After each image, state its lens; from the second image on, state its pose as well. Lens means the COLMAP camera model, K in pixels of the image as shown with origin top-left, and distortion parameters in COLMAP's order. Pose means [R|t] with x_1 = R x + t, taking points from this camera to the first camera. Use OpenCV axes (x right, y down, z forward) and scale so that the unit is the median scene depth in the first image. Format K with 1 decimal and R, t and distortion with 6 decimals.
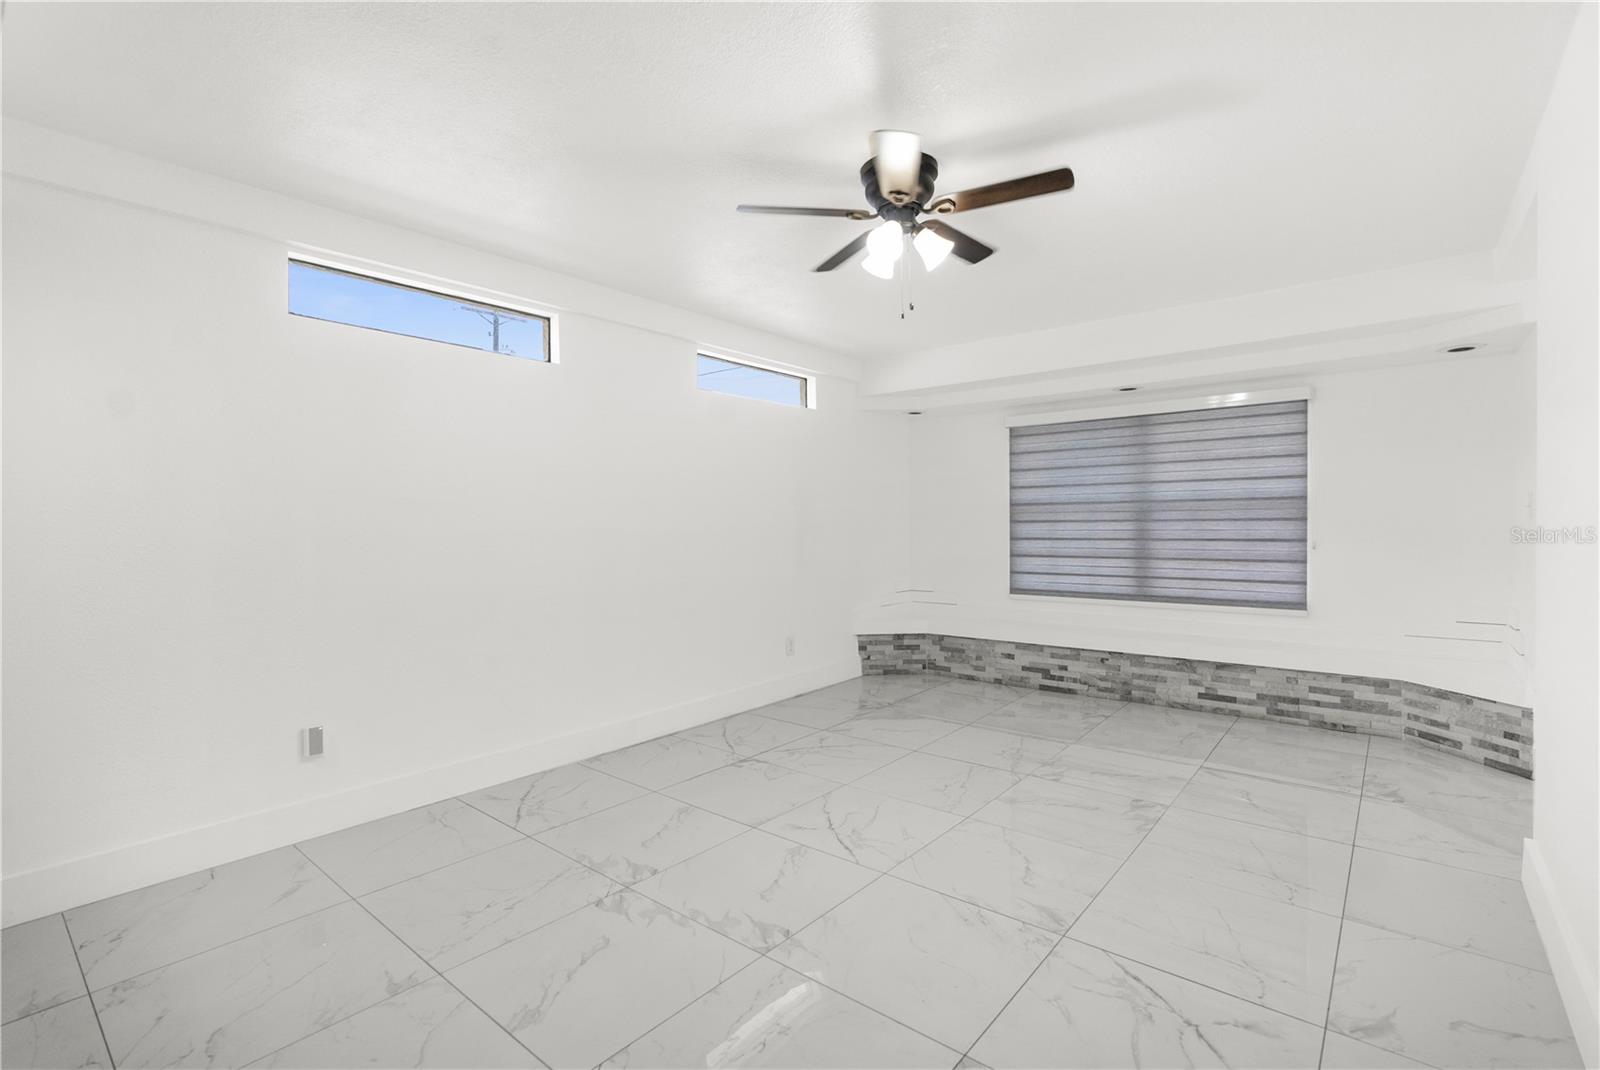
lens RADIAL K [[729.2, 0, 790.1], [0, 729.2, 524.4], [0, 0, 1]] dist [-0.018250, 0.008575]
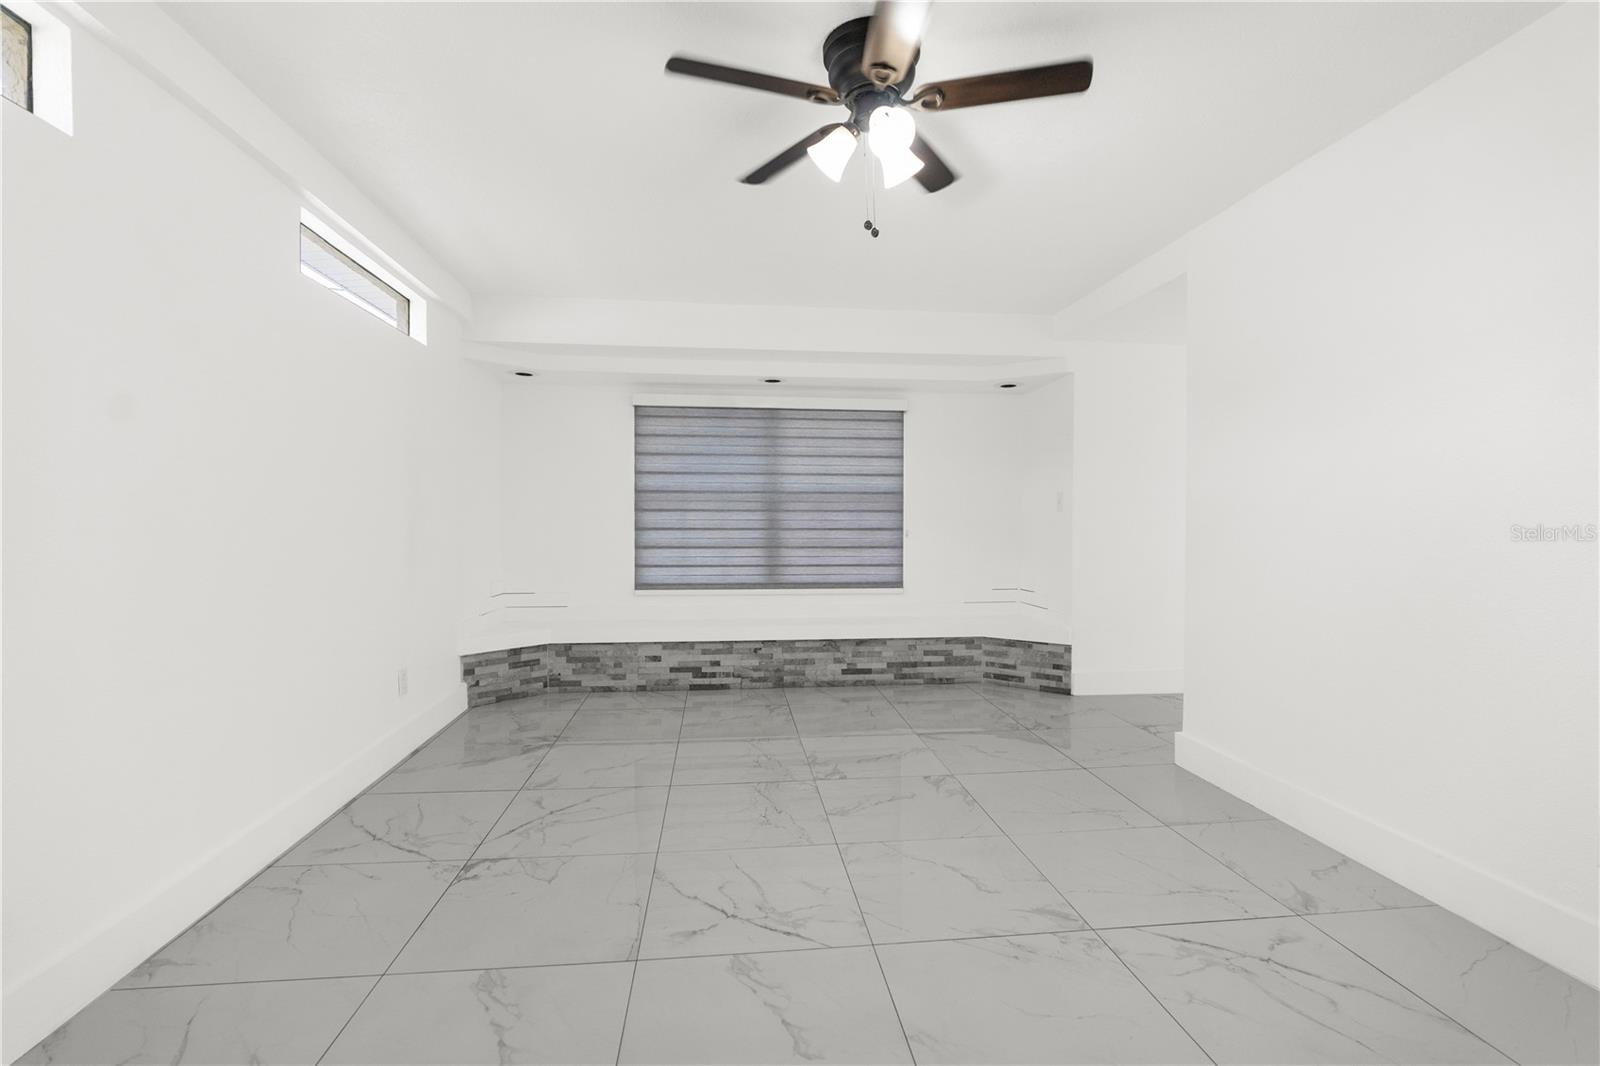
lens RADIAL K [[729.2, 0, 801.0], [0, 729.2, 528.1], [0, 0, 1]] dist [-0.018250, 0.008575]
pose [[0.687083, 0.006014, 0.726554, -0.260114], [-0.008448, 0.999964, -0.000289, 0.020999], [-0.726530, -0.005939, 0.687109, 0.283583]]
